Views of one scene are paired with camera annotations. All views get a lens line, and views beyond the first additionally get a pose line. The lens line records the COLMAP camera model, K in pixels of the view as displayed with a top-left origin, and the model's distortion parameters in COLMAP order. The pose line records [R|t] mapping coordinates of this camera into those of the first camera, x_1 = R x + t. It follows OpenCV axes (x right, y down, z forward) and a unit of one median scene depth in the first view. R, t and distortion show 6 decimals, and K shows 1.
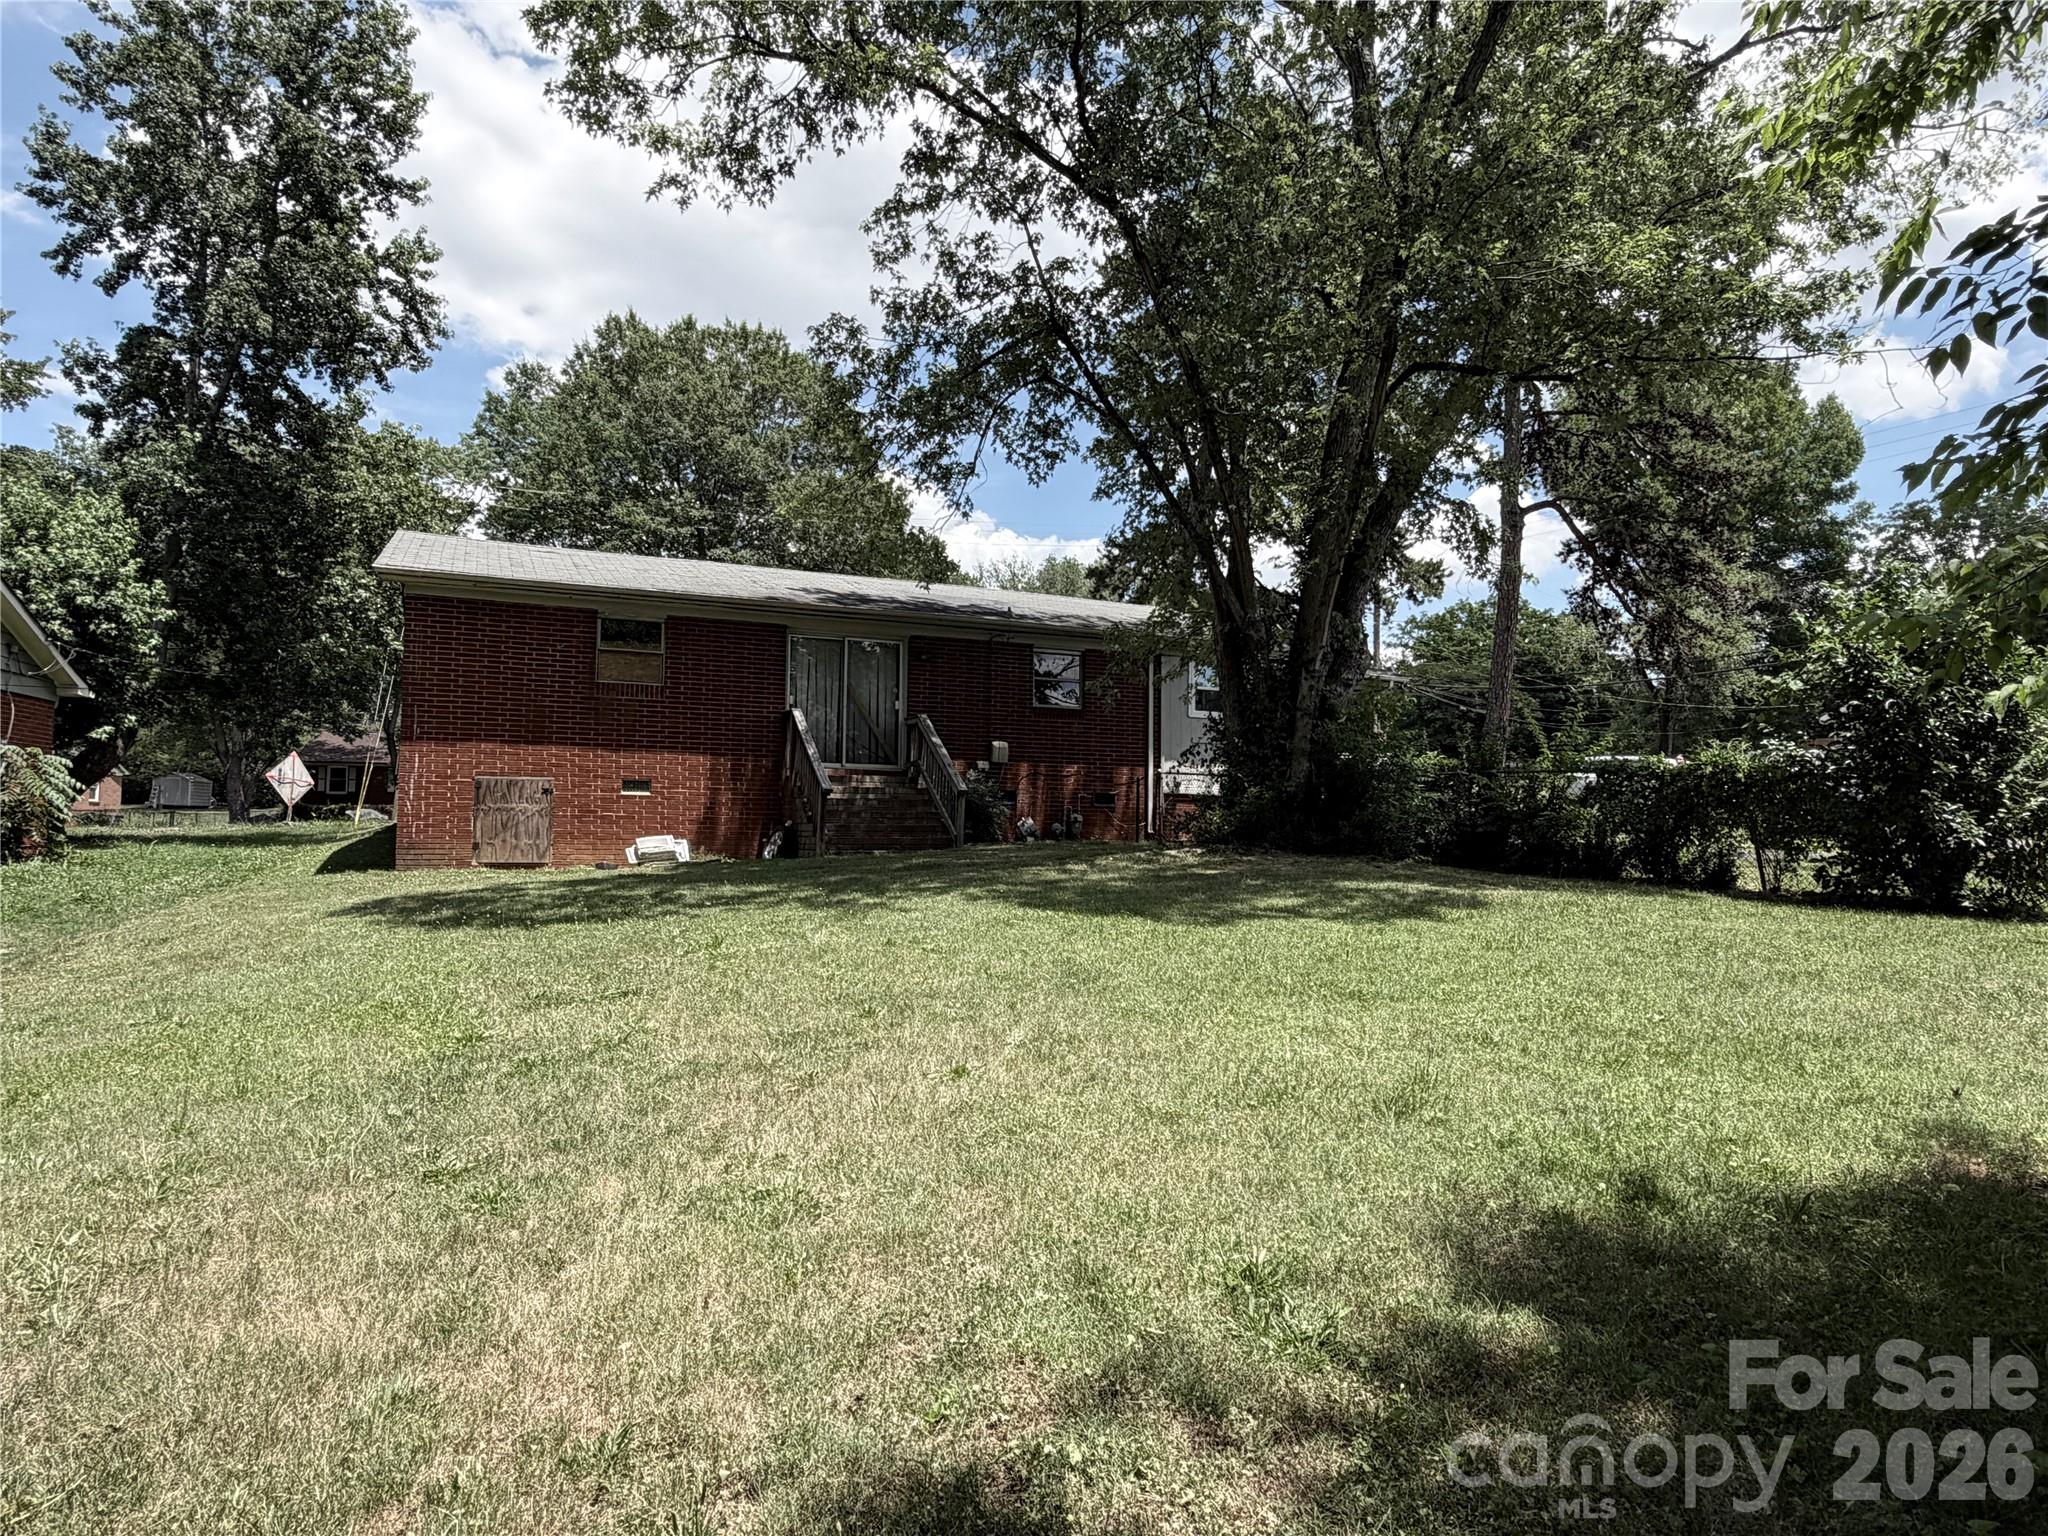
lens RADIAL K [[1253.5, 0, 1022.4], [0, 1253.5, 770.4], [0, 0, 1]] dist [0.000919, 0.000097]
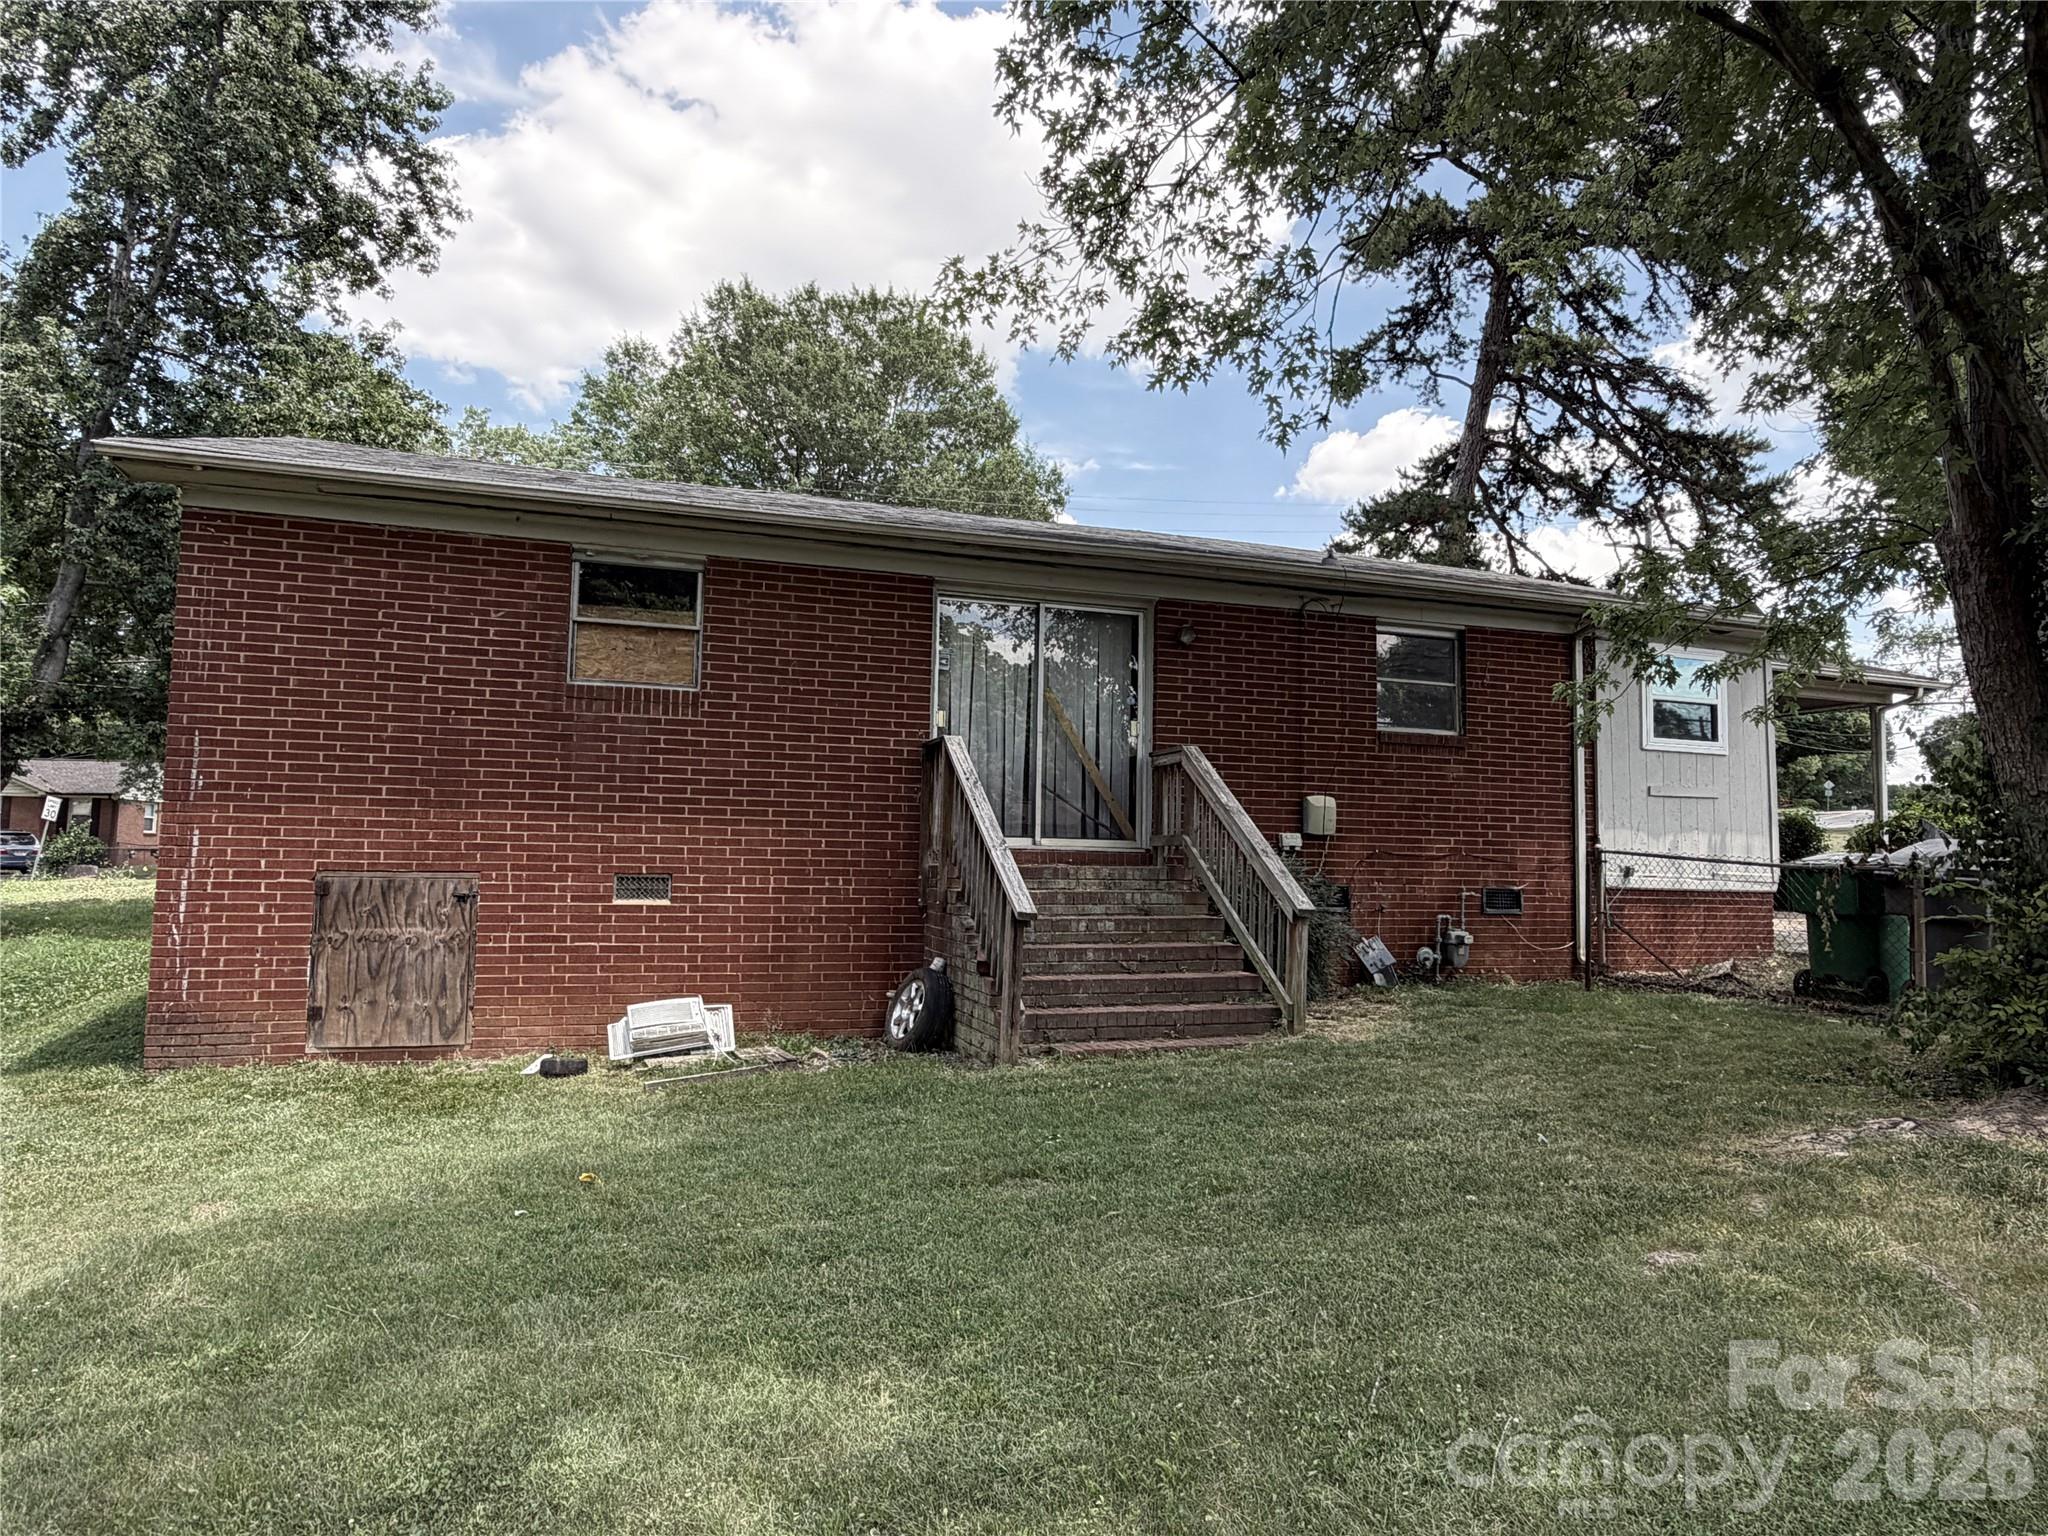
lens RADIAL K [[1253.5, 0, 1025.3], [0, 1253.5, 765.6], [0, 0, 1]] dist [0.000919, 0.000097]
pose [[0.995196, 0.002084, -0.097884, -0.067279], [-0.004361, 0.999725, -0.023055, -0.016916], [0.097809, 0.023371, 0.994931, 0.330088]]
